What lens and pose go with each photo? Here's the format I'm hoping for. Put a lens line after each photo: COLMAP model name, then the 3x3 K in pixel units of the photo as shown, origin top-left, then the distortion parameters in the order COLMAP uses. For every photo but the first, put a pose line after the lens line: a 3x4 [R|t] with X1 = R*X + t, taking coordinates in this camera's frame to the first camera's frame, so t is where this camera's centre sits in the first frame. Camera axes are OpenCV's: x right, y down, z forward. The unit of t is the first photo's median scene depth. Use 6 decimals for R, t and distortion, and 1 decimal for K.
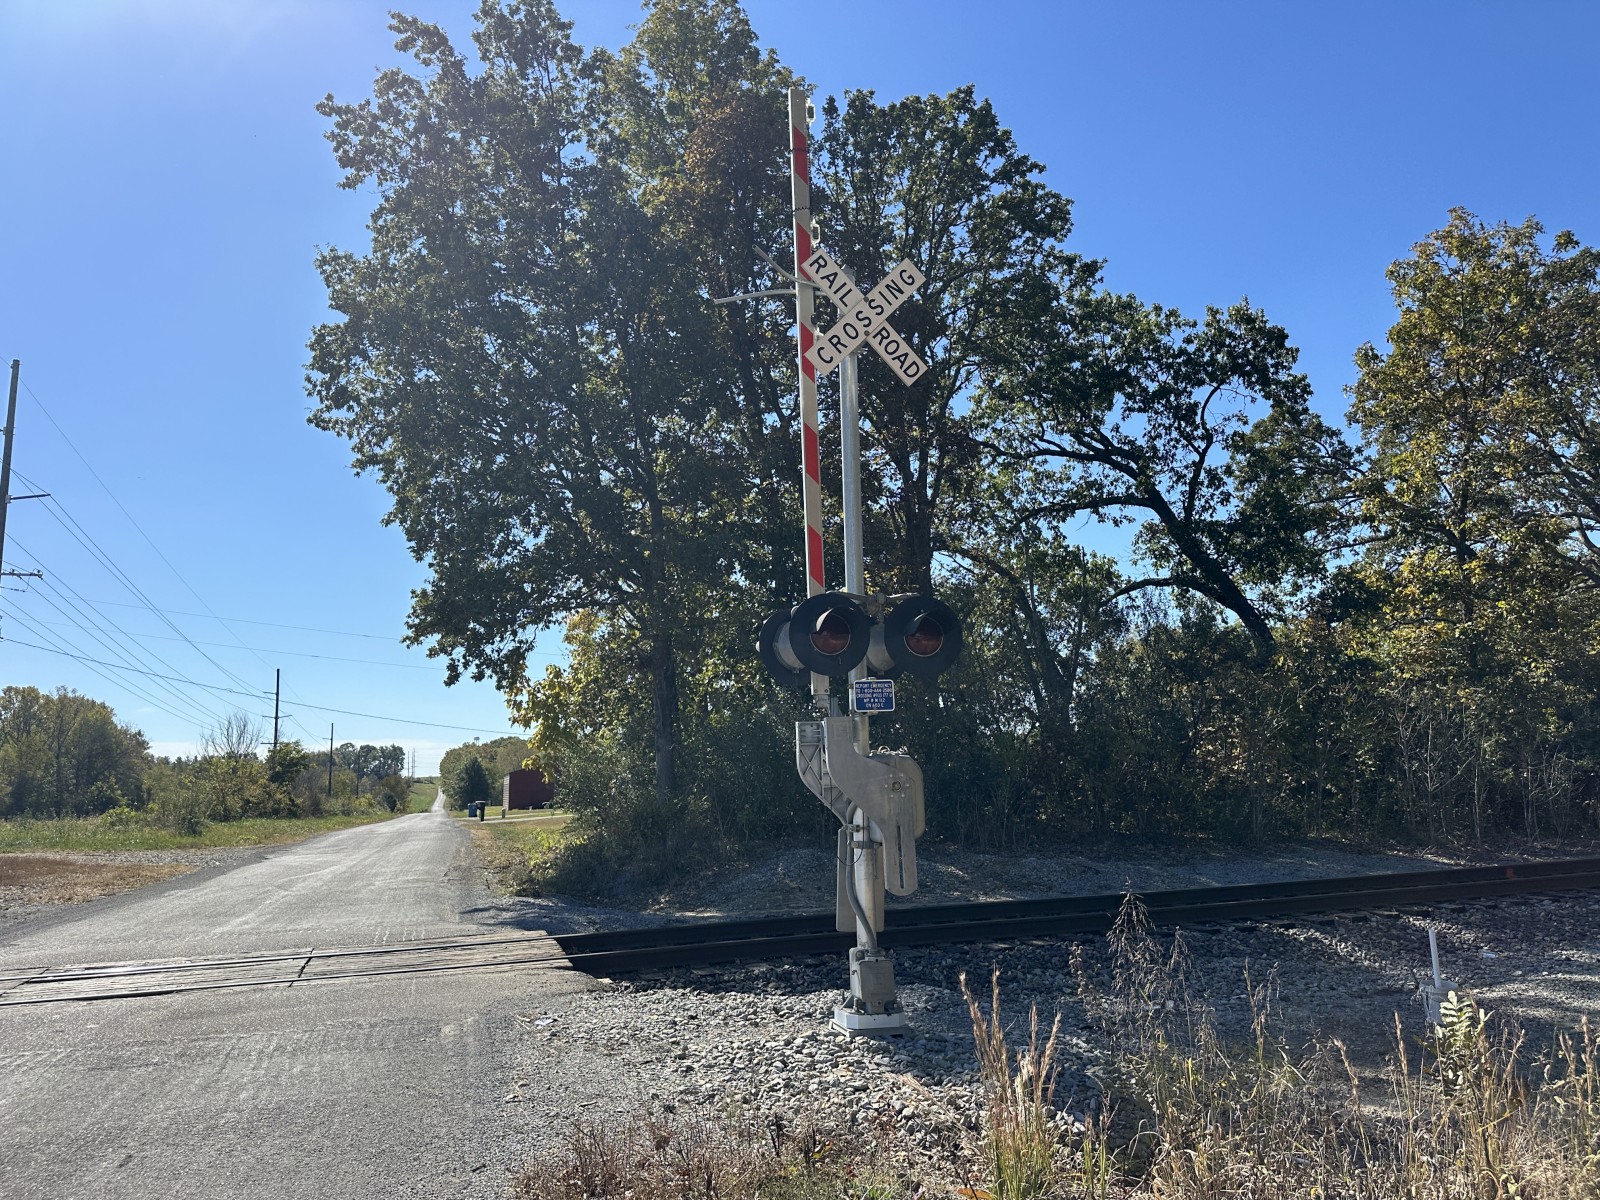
lens RADIAL K [[1117.2, 0, 800.0], [0, 1117.2, 600.0], [0, 0, 1]] dist [0.134994, -0.259507]
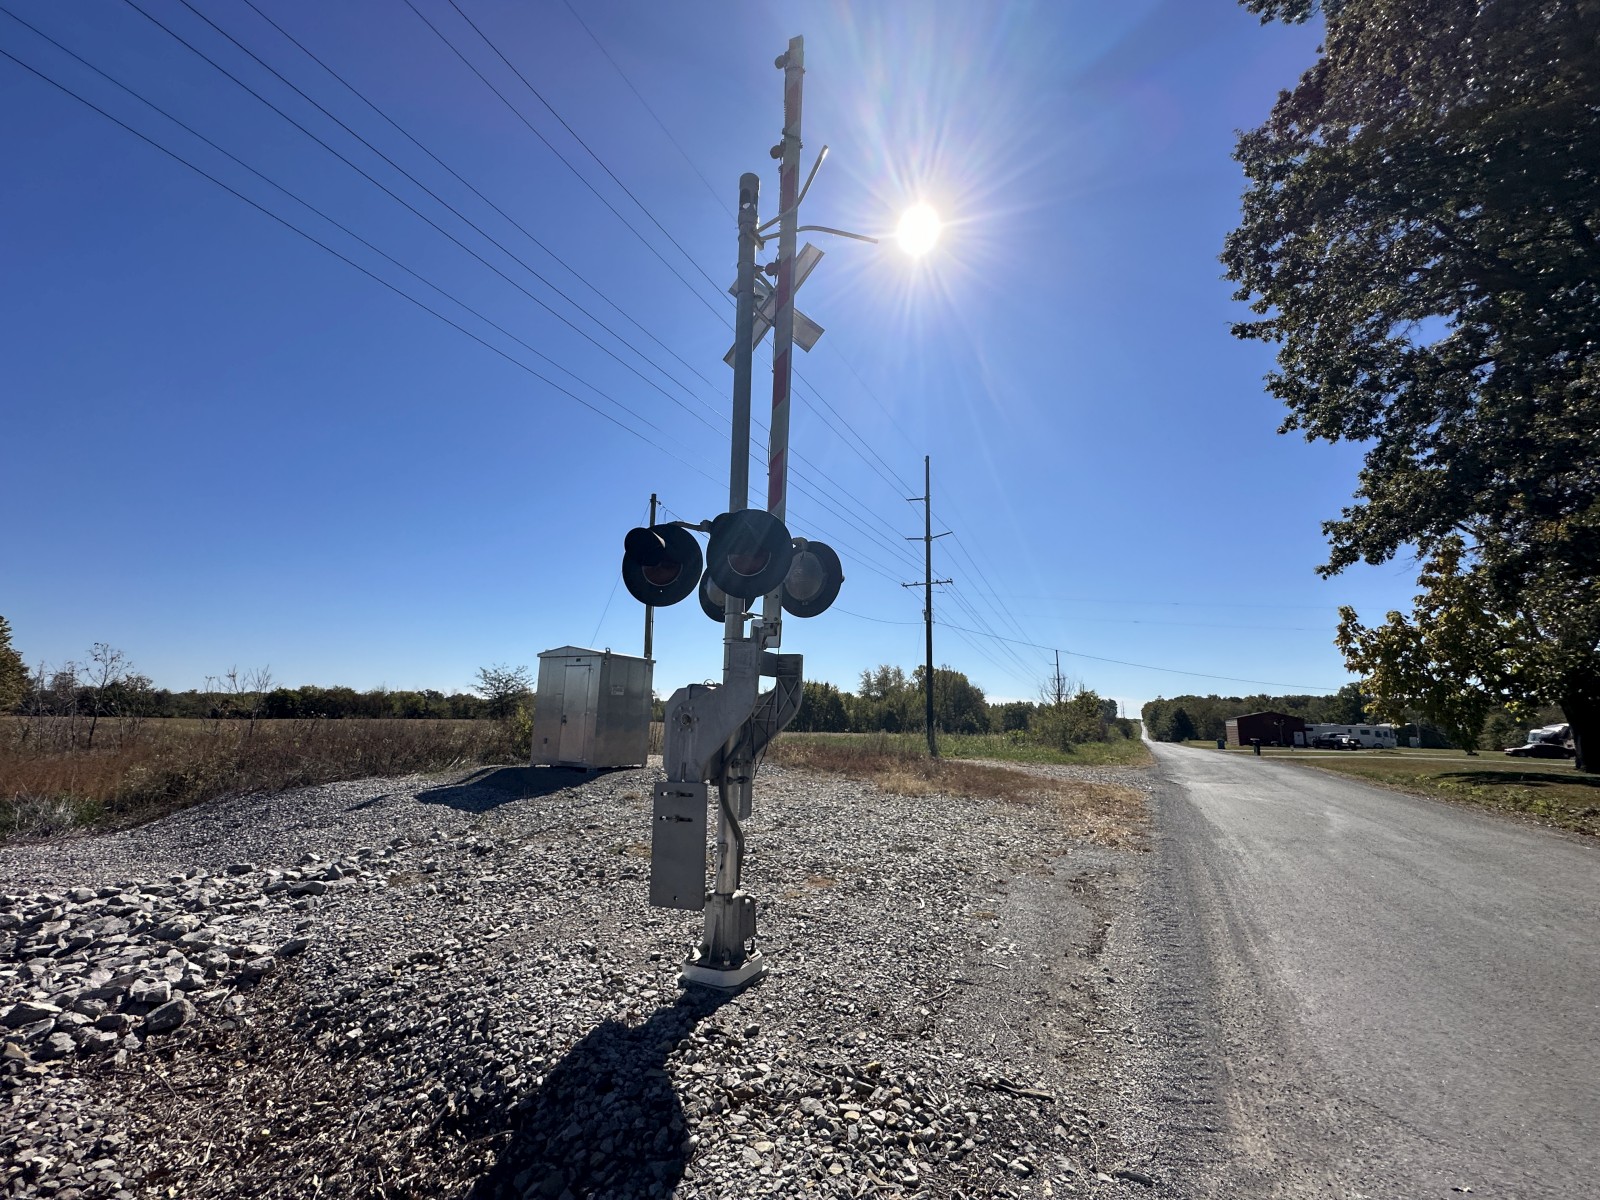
lens RADIAL K [[643.7, 0, 800.0], [0, 643.7, 600.0], [0, 0, 1]] dist [-0.000893, 0.000819]
pose [[0.706267, -0.090933, -0.702081, -0.188106], [0.073833, 0.995769, -0.054698, 0.038901], [0.704085, -0.013205, 0.709993, 0.203342]]
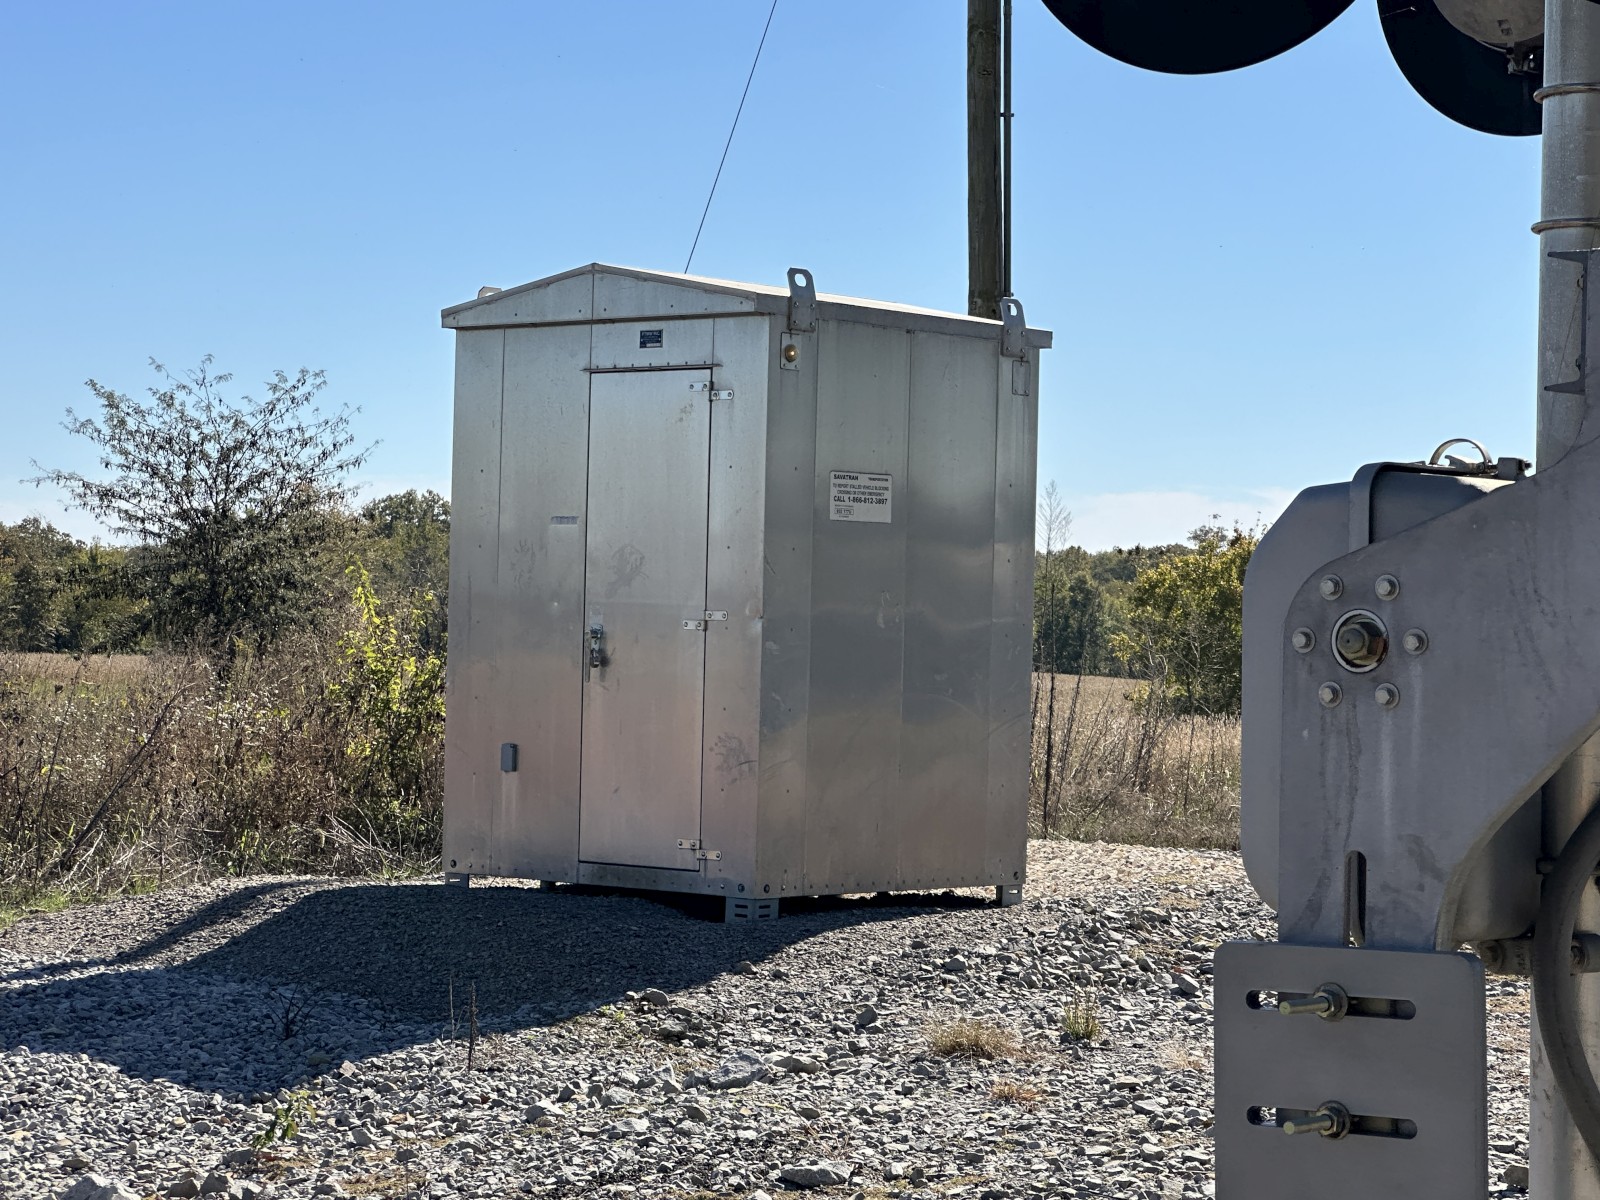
lens RADIAL K [[3745.5, 0, 800.0], [0, 3745.5, 600.0], [0, 0, 1]] dist [0.064249, 0.666478]
pose [[0.492664, 0.027549, -0.869783, -0.181445], [0.102164, 0.990756, 0.089249, 0.037439], [0.864202, -0.132831, 0.485295, 0.192360]]
